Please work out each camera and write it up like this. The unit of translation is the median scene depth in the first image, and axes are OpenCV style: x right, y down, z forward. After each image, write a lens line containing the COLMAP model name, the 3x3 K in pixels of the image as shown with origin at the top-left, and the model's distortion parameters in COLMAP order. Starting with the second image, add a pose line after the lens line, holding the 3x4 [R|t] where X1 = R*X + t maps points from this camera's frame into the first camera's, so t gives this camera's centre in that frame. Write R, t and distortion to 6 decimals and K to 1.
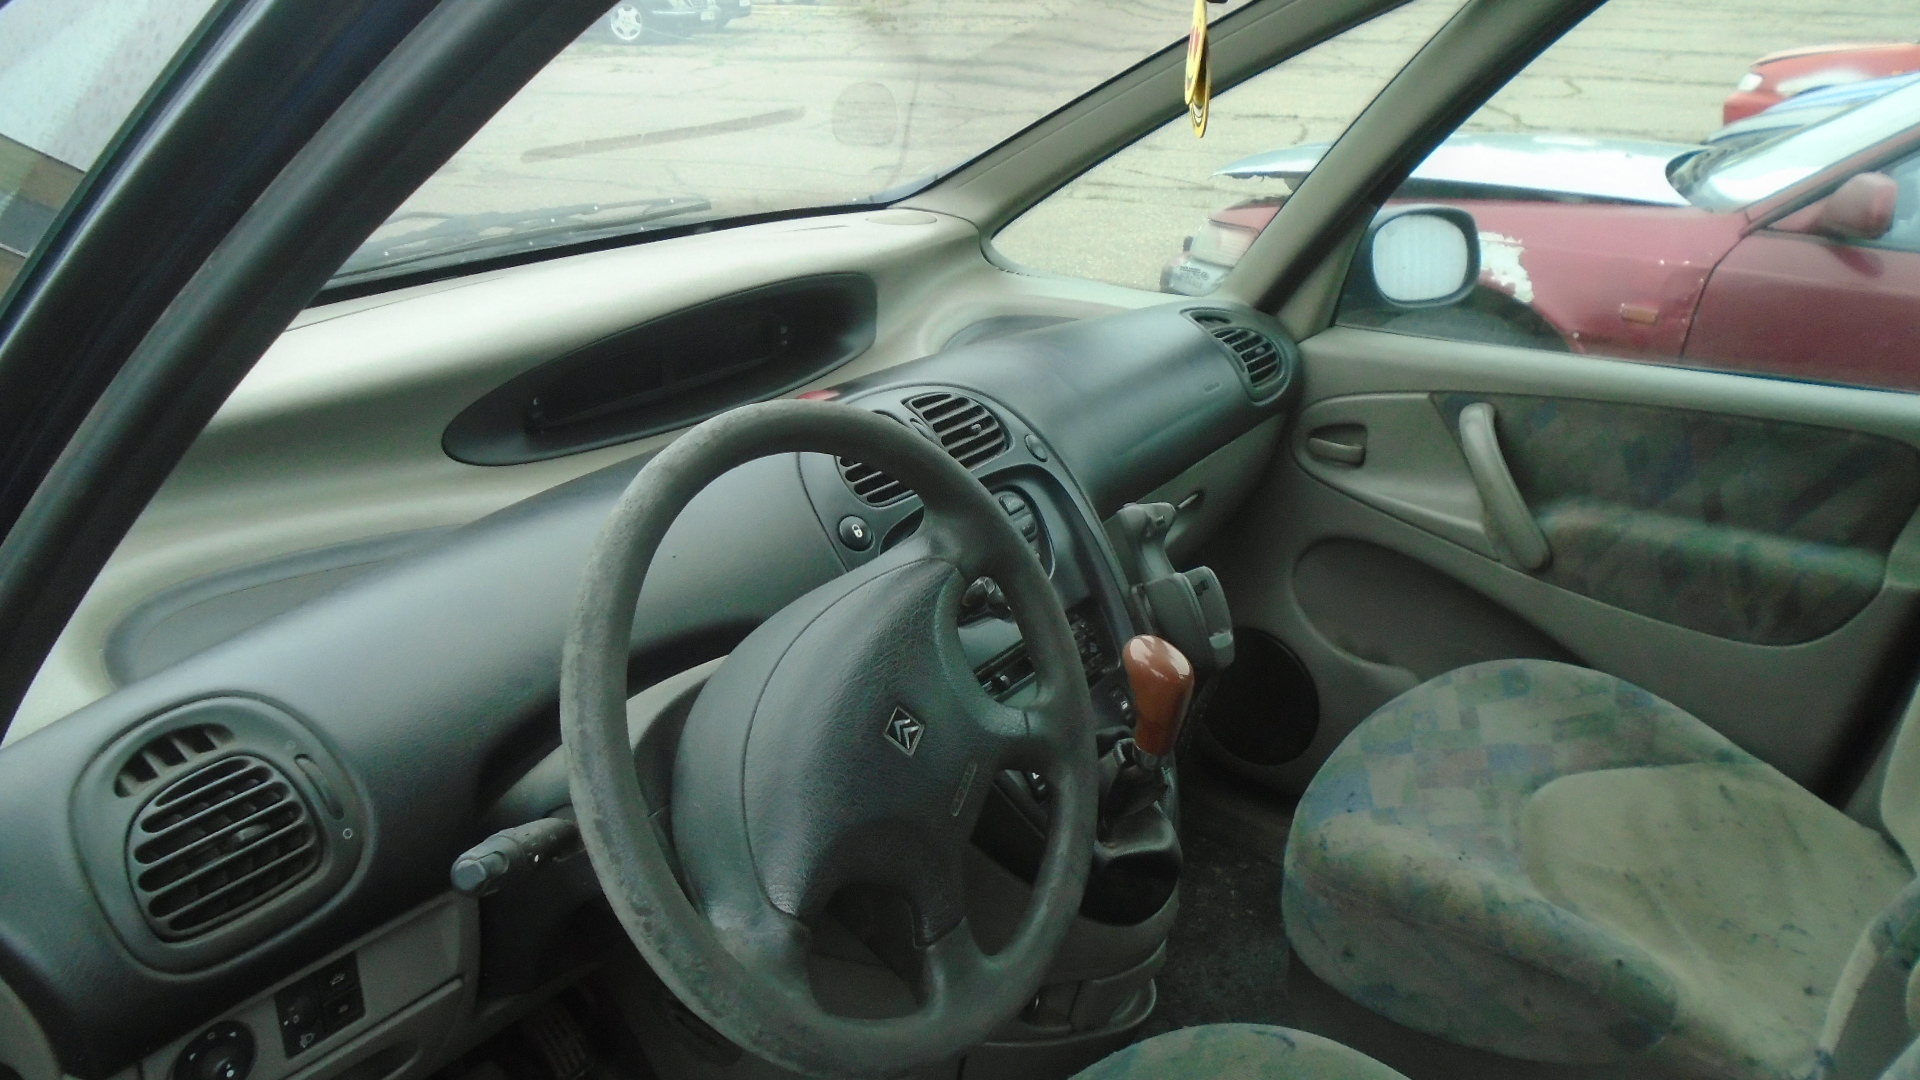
lens RADIAL K [[1470.9, 0, 960.0], [0, 1470.9, 513.5], [0, 0, 1]] dist [-0.013192, 0.002882]
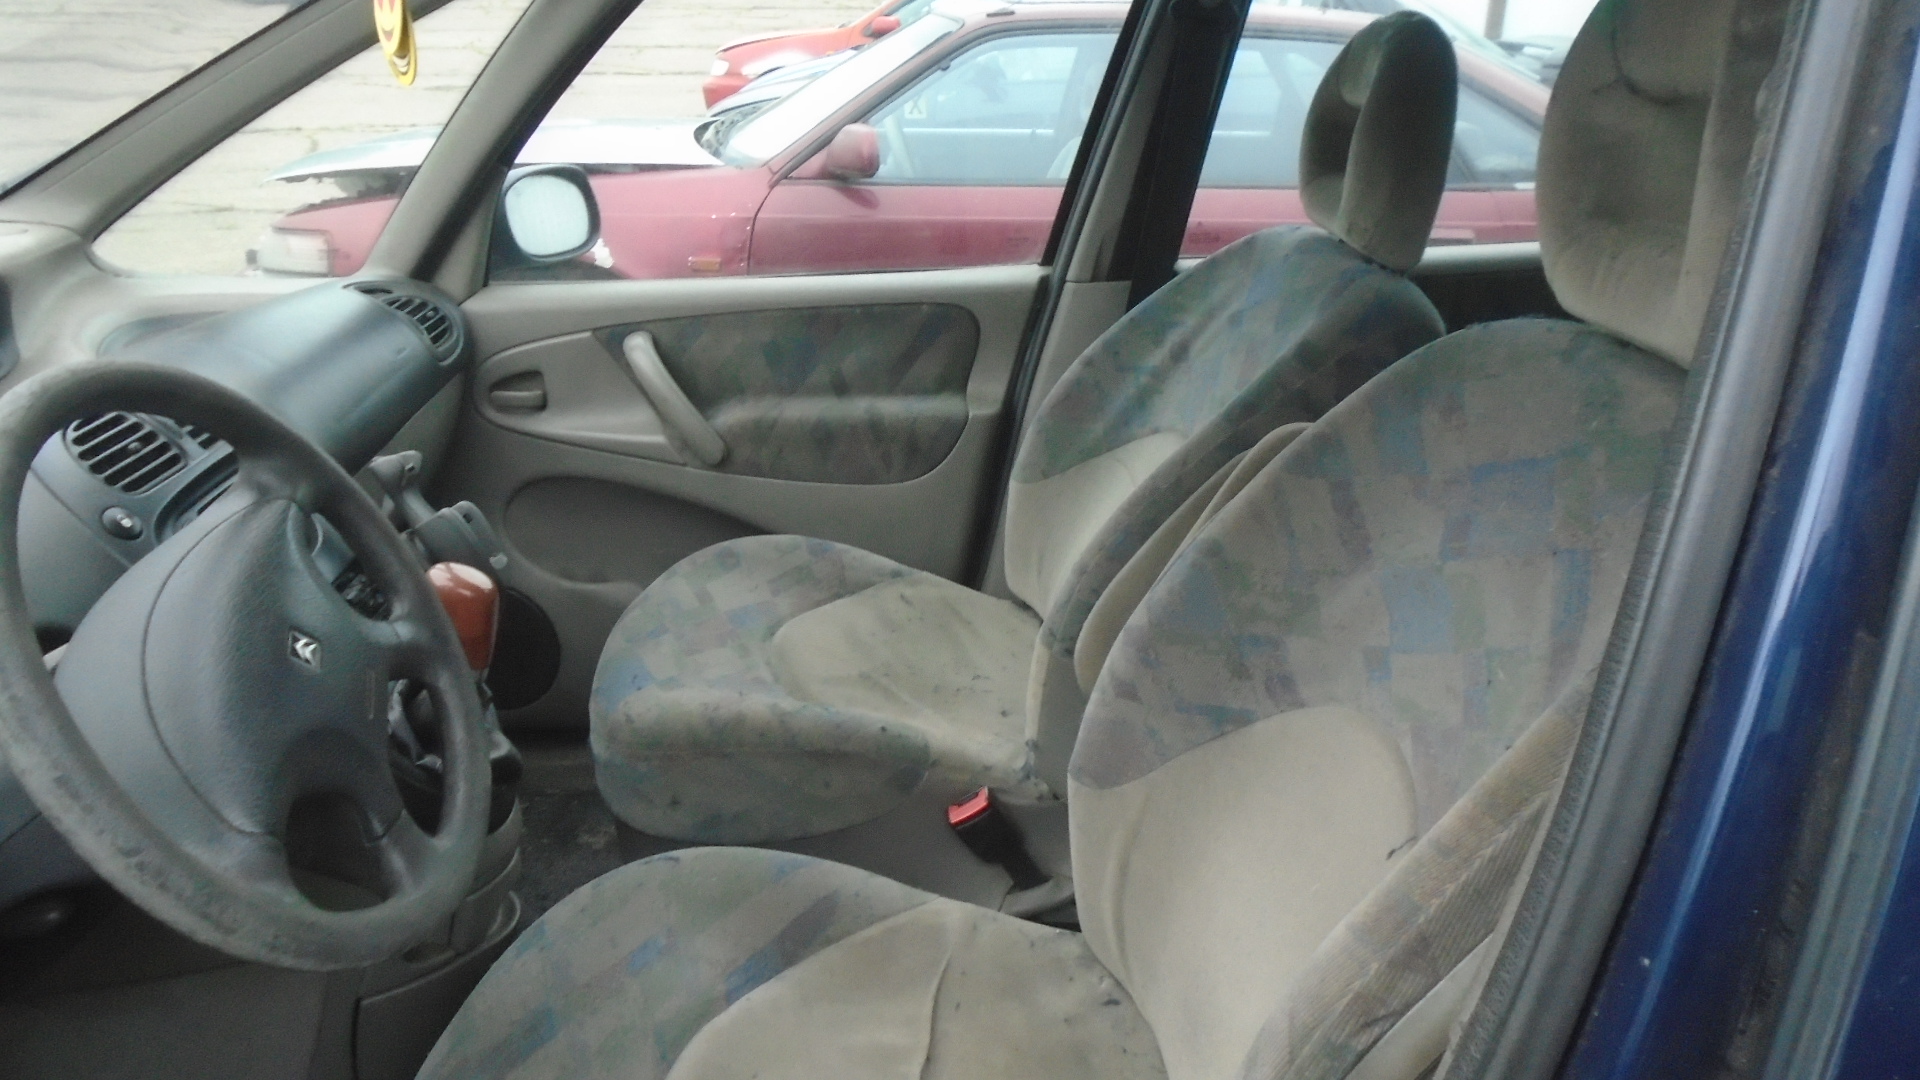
lens RADIAL K [[1470.9, 0, 960.0], [0, 1470.9, 513.5], [0, 0, 1]] dist [-0.013192, 0.002882]
pose [[0.800780, -0.218464, 0.557696, -0.108003], [0.220554, 0.973236, 0.064554, 0.042883], [-0.556873, 0.071309, 0.827531, -0.059354]]
